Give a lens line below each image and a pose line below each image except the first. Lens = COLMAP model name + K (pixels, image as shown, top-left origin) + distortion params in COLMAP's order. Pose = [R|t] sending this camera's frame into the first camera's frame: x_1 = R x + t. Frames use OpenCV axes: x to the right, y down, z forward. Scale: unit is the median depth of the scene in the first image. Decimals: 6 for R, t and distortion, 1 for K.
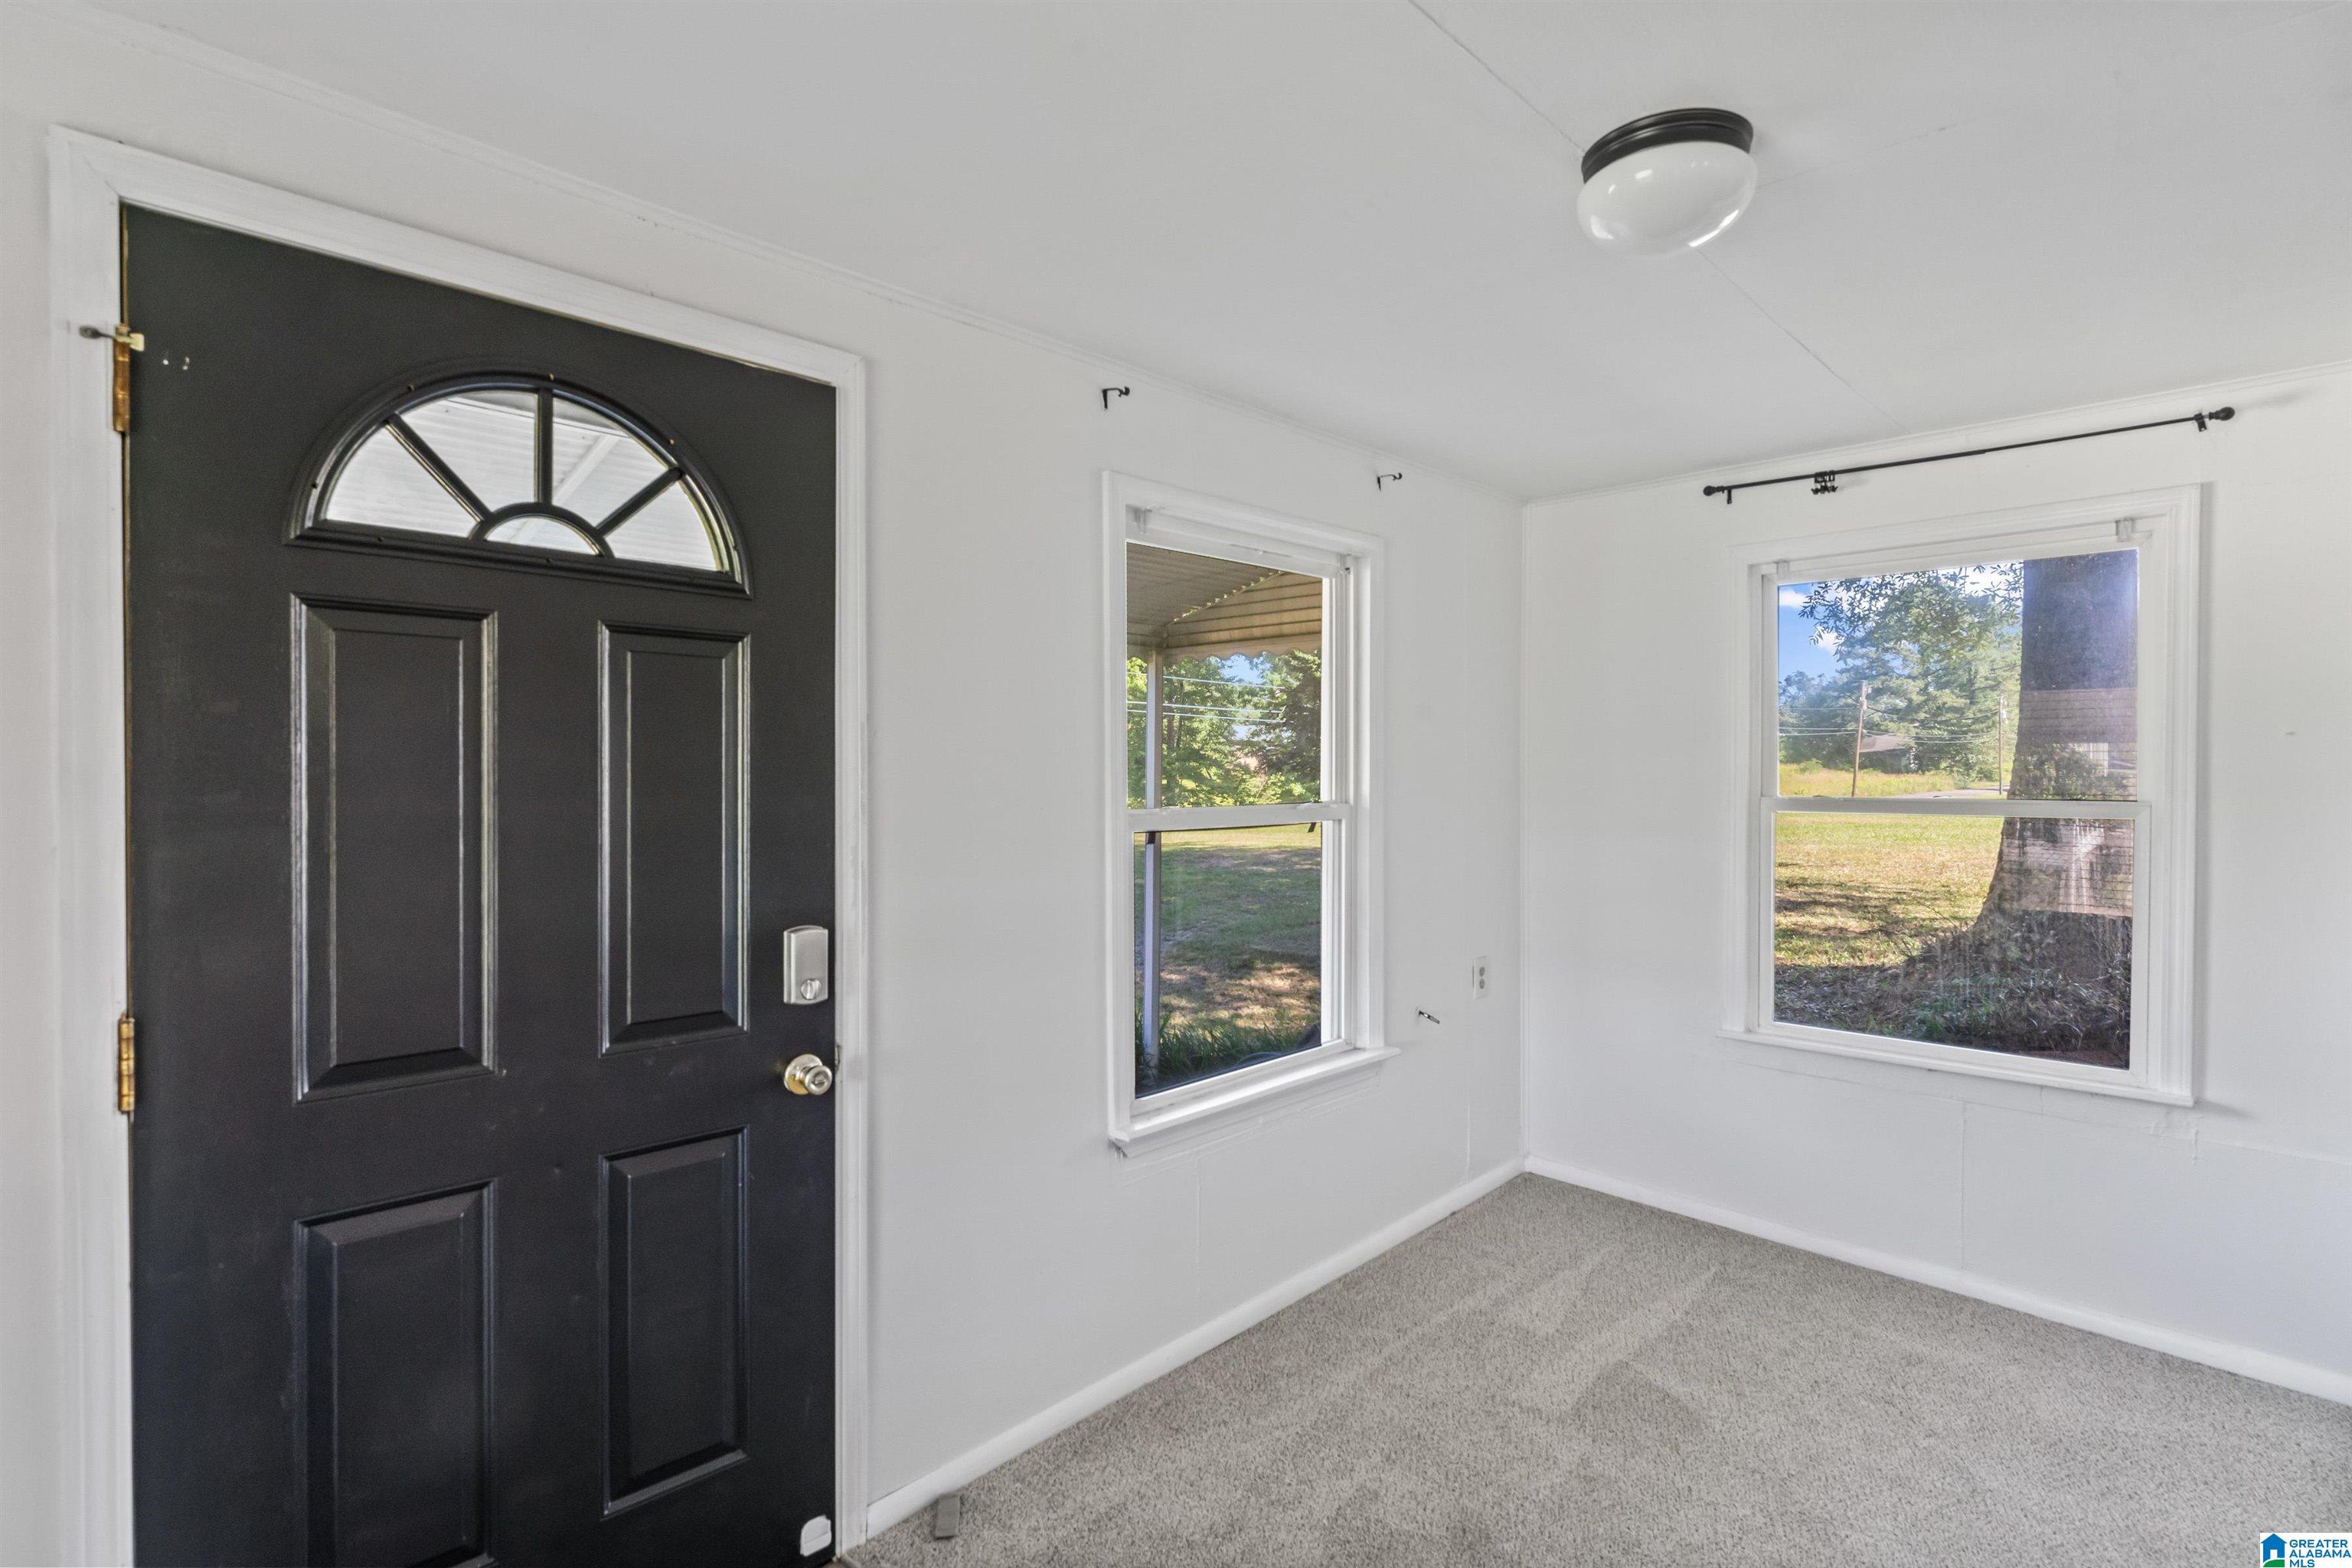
lens RADIAL K [[1157.5, 0, 1180.0], [0, 1157.5, 771.4], [0, 0, 1]] dist [-0.005358, -0.000438]
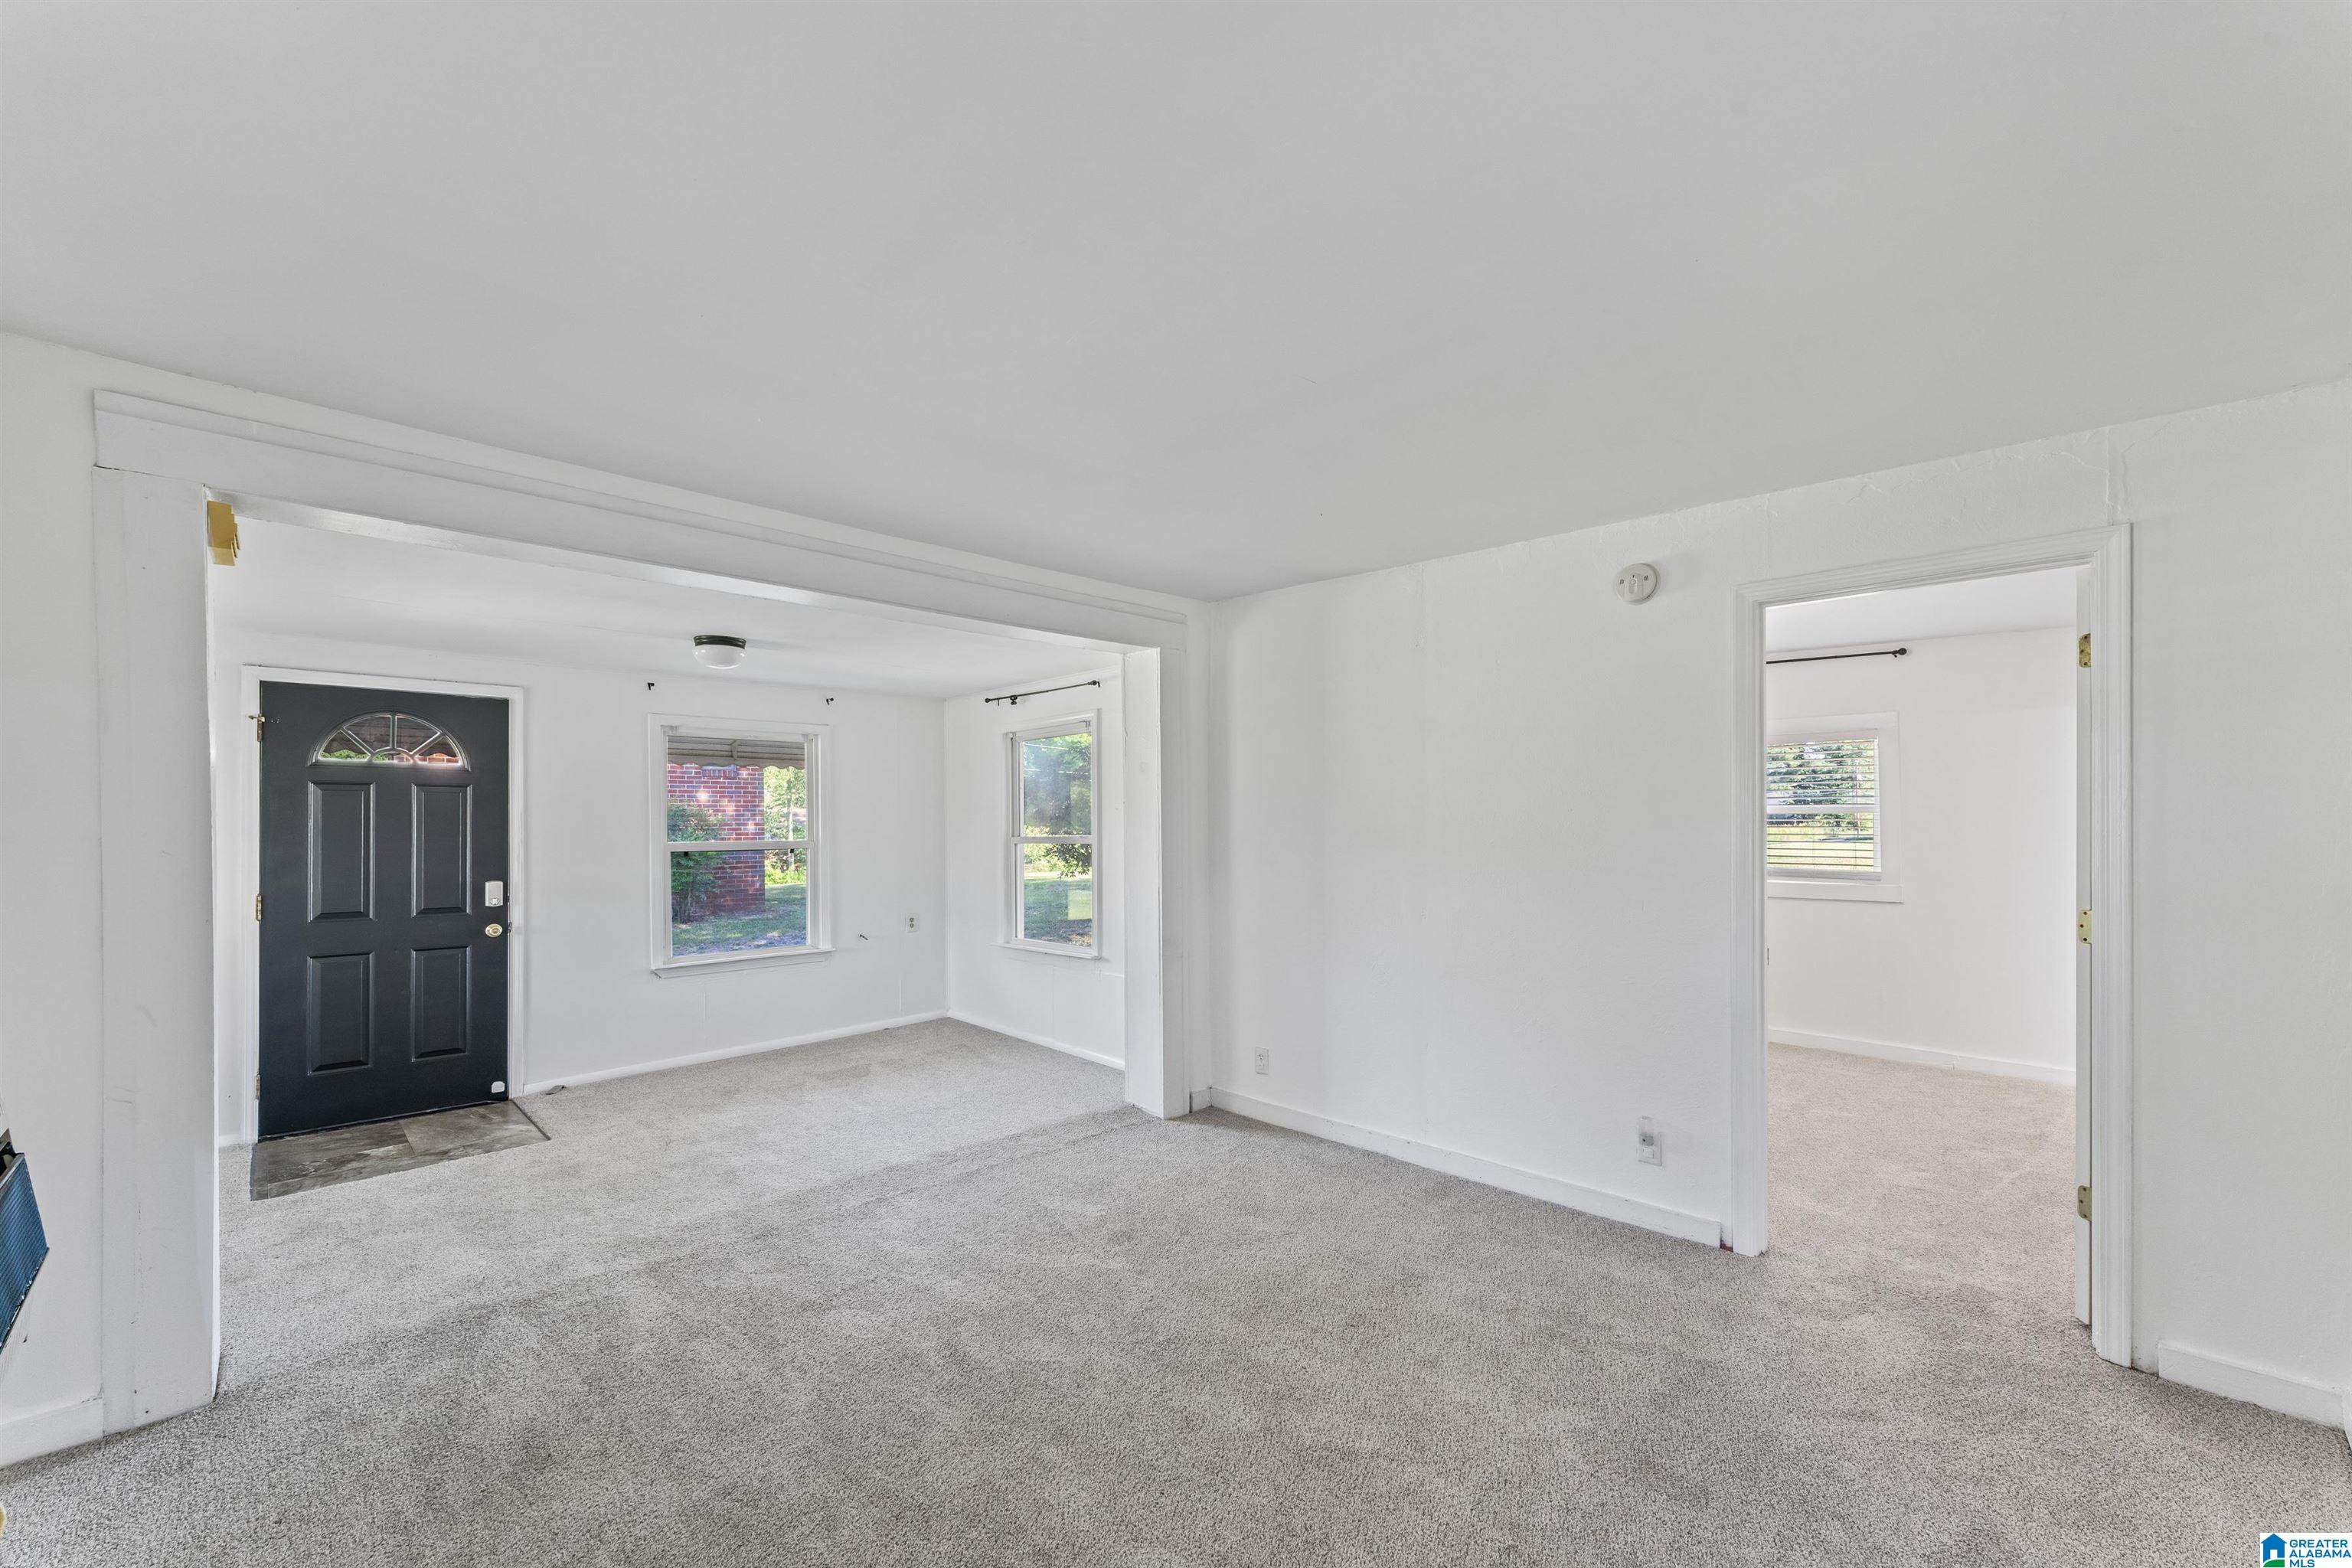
lens RADIAL K [[934.0, 0, 1171.9], [0, 934.0, 805.7], [0, 0, 1]] dist [0.002753, 0.000437]
pose [[0.999443, -0.010146, -0.031806, 1.518228], [0.009358, 0.999648, -0.024824, 0.016387], [0.032046, 0.024513, 0.999186, -1.381653]]
